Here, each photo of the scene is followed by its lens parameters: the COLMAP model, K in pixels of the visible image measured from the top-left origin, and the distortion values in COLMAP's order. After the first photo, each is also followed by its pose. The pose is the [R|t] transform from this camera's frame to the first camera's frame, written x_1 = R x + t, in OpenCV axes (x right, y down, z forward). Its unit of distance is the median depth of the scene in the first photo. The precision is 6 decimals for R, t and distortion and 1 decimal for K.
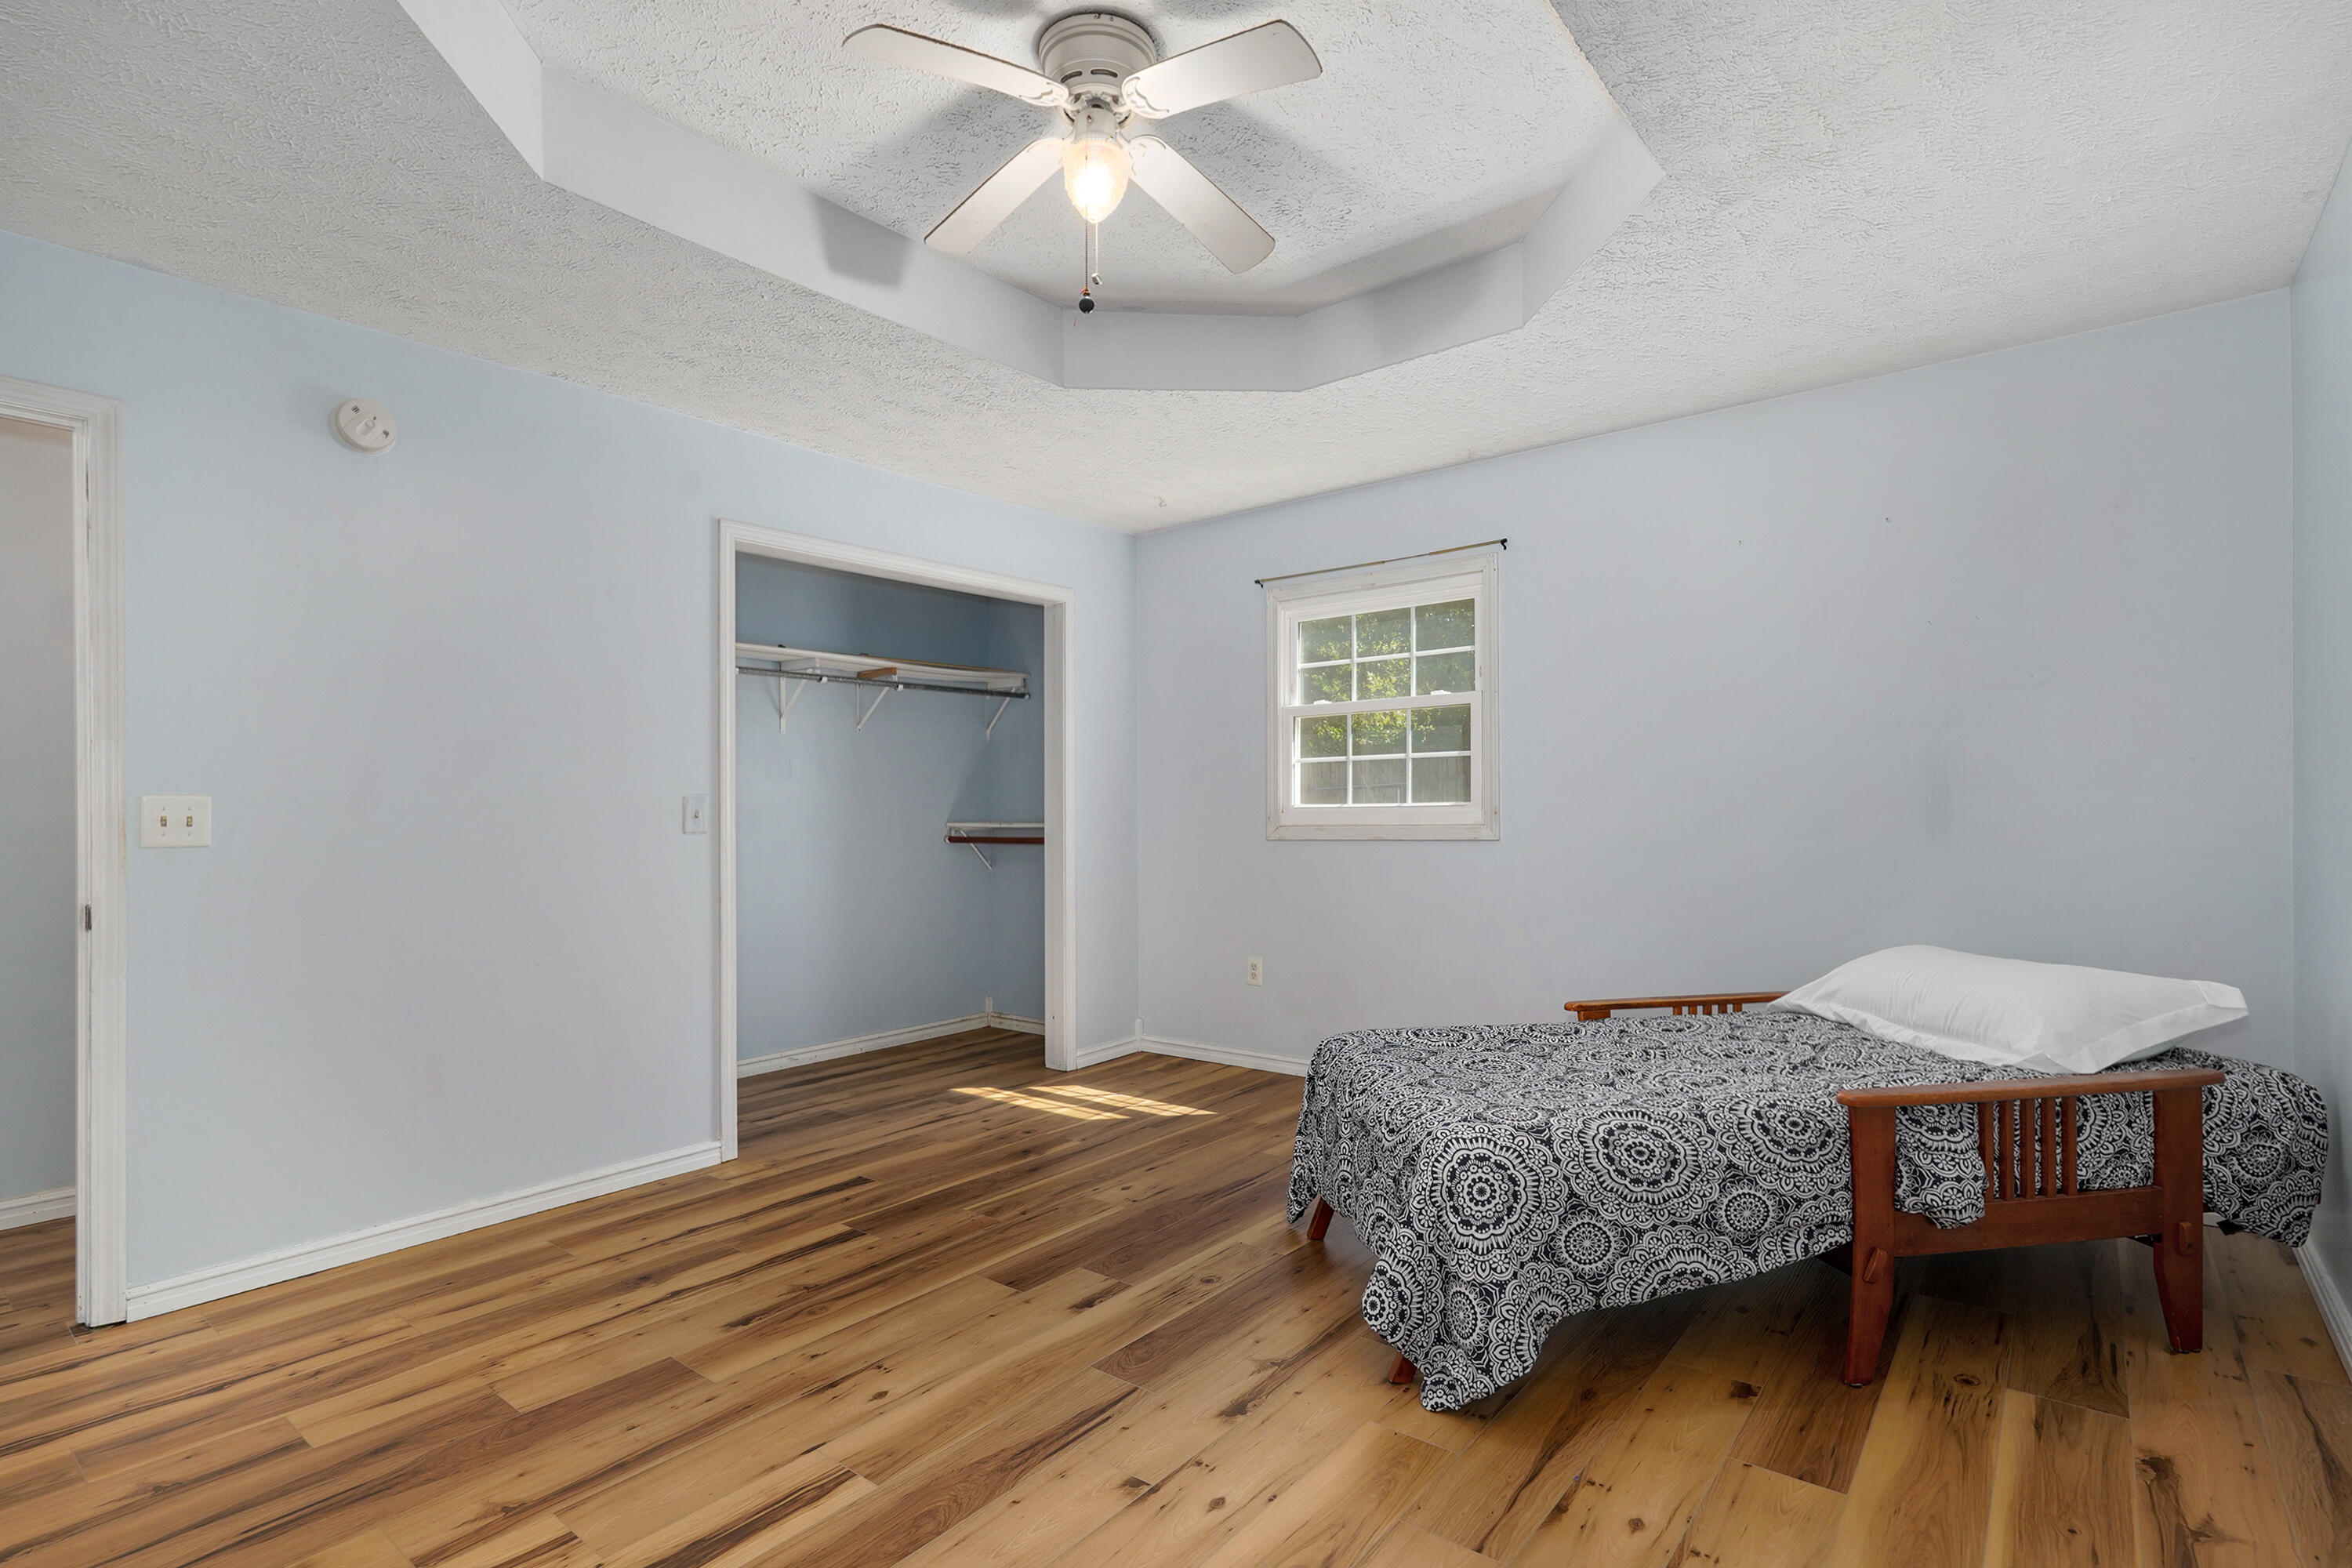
lens RADIAL K [[1131.4, 0, 1177.8], [0, 1131.4, 791.4], [0, 0, 1]] dist [-0.001535, 0.000406]
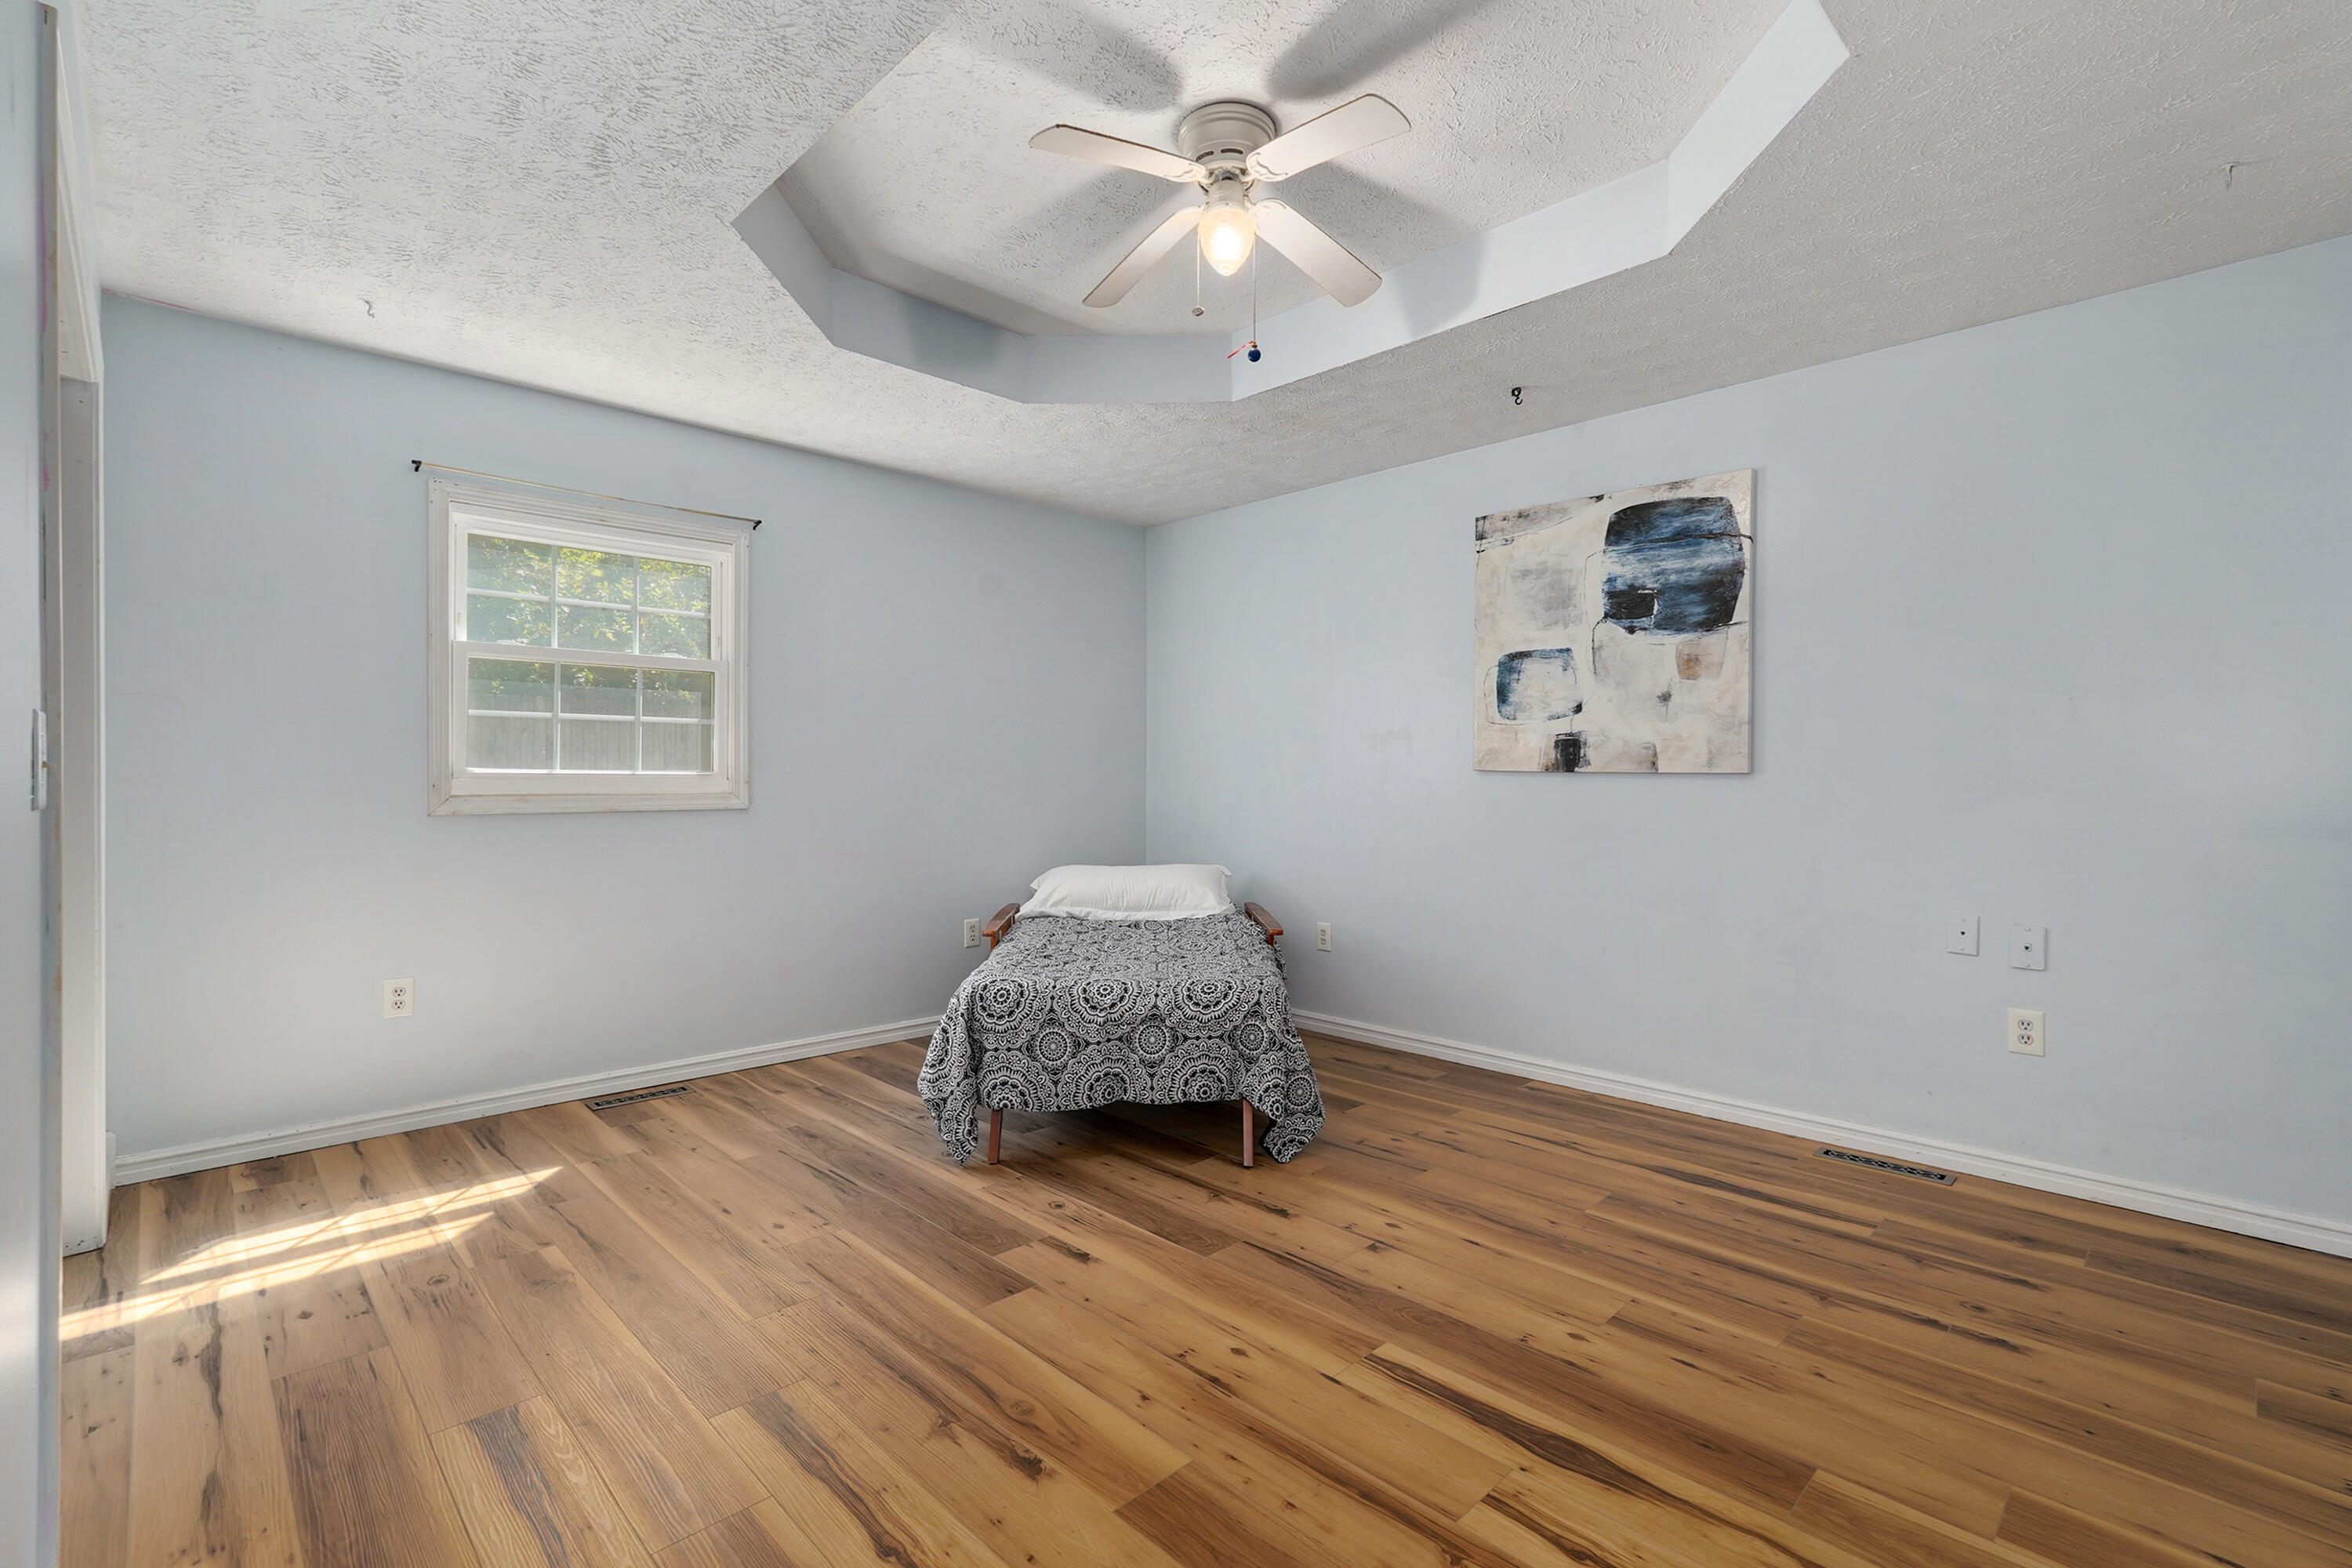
lens RADIAL K [[1061.6, 0, 1179.4], [0, 1061.6, 784.5], [0, 0, 1]] dist [-0.008236, 0.002632]
pose [[0.109297, 0.006395, 0.993989, -0.633535], [-0.024309, 0.999697, -0.003758, 0.015023], [-0.993712, -0.023752, 0.109420, 0.499354]]
